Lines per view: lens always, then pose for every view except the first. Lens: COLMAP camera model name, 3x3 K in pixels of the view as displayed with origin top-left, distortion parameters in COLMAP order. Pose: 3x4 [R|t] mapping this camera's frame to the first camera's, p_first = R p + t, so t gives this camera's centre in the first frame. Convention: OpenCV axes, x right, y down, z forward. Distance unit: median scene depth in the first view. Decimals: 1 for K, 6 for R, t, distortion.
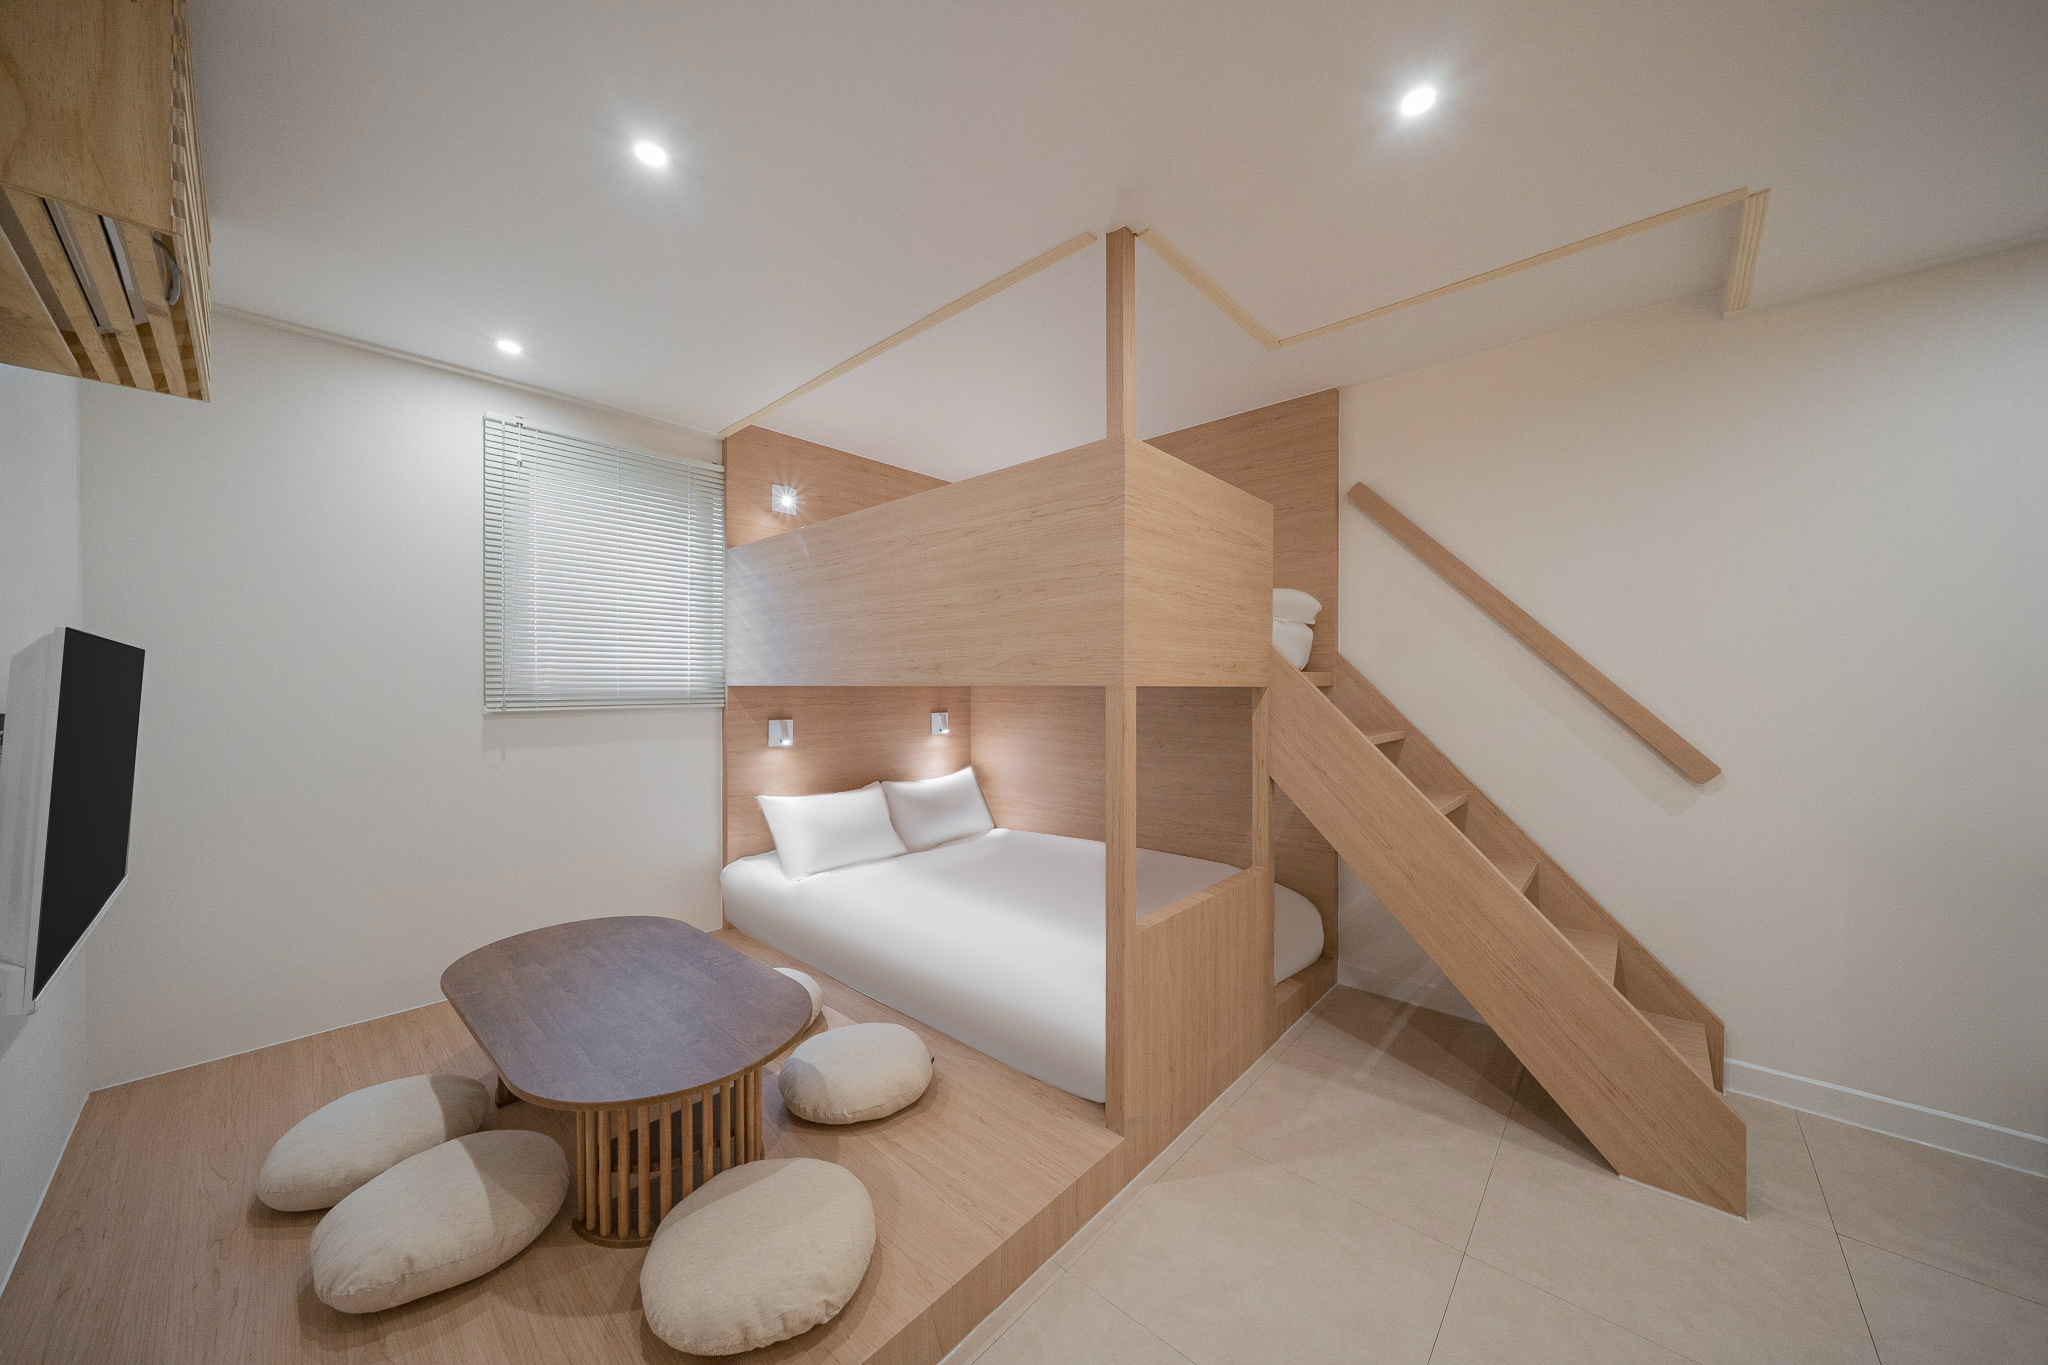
lens RADIAL K [[705.4, 0, 1027.4], [0, 705.4, 685.3], [0, 0, 1]] dist [0.006108, 0.000156]
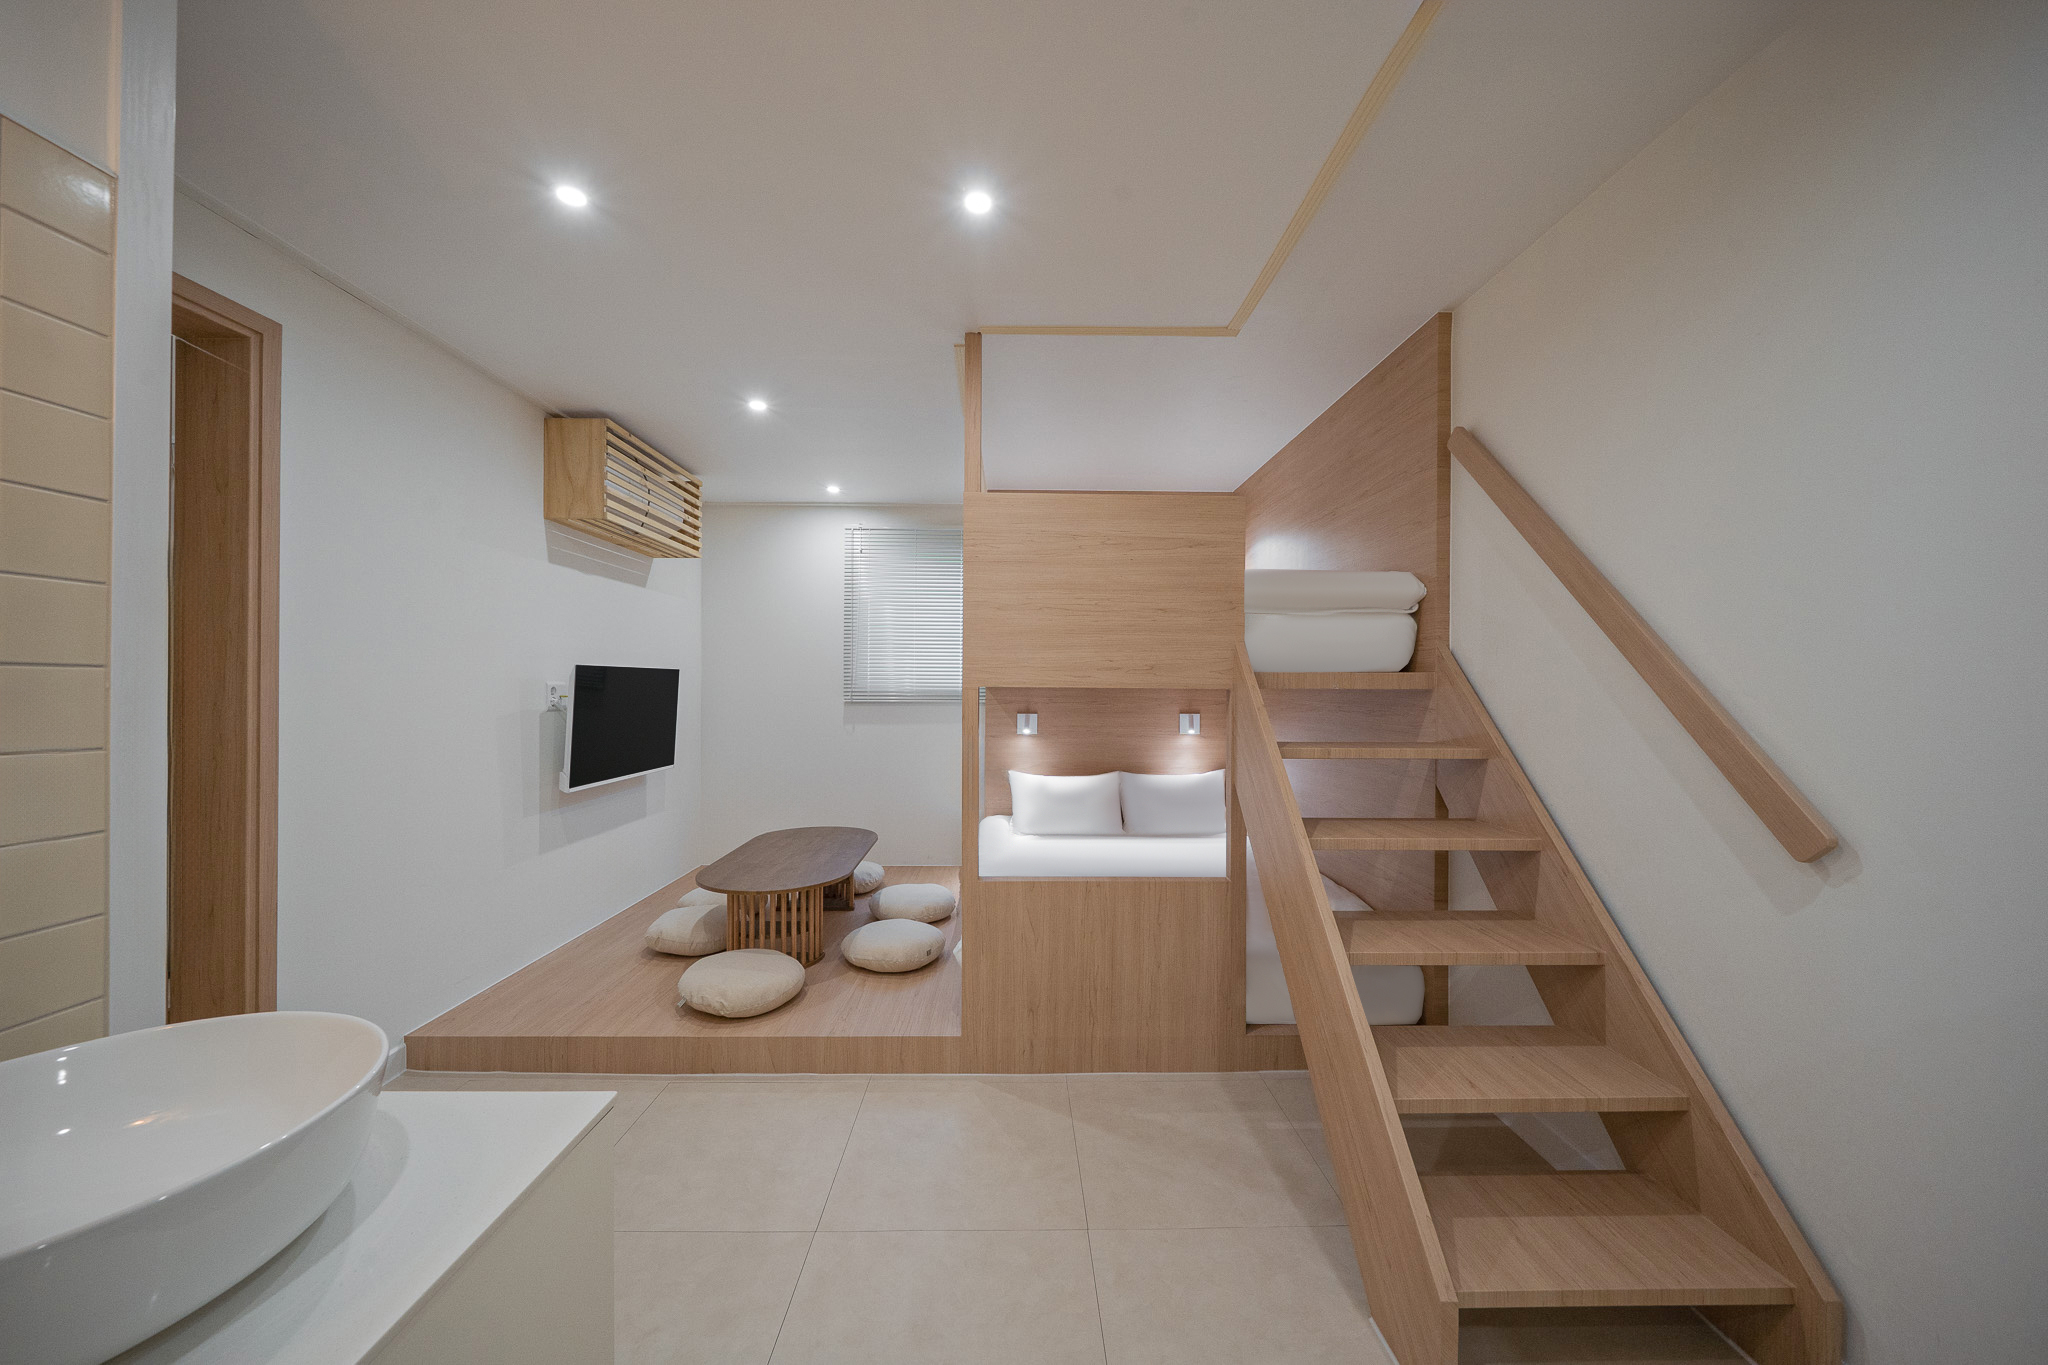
lens RADIAL K [[747.1, 0, 1021.3], [0, 747.1, 684.8], [0, 0, 1]] dist [0.004563, 0.000157]
pose [[0.671310, 0.002011, -0.741174, 0.735658], [-0.005674, 0.999981, -0.002425, 0.000173], [0.741155, 0.005834, 0.671309, 0.096035]]
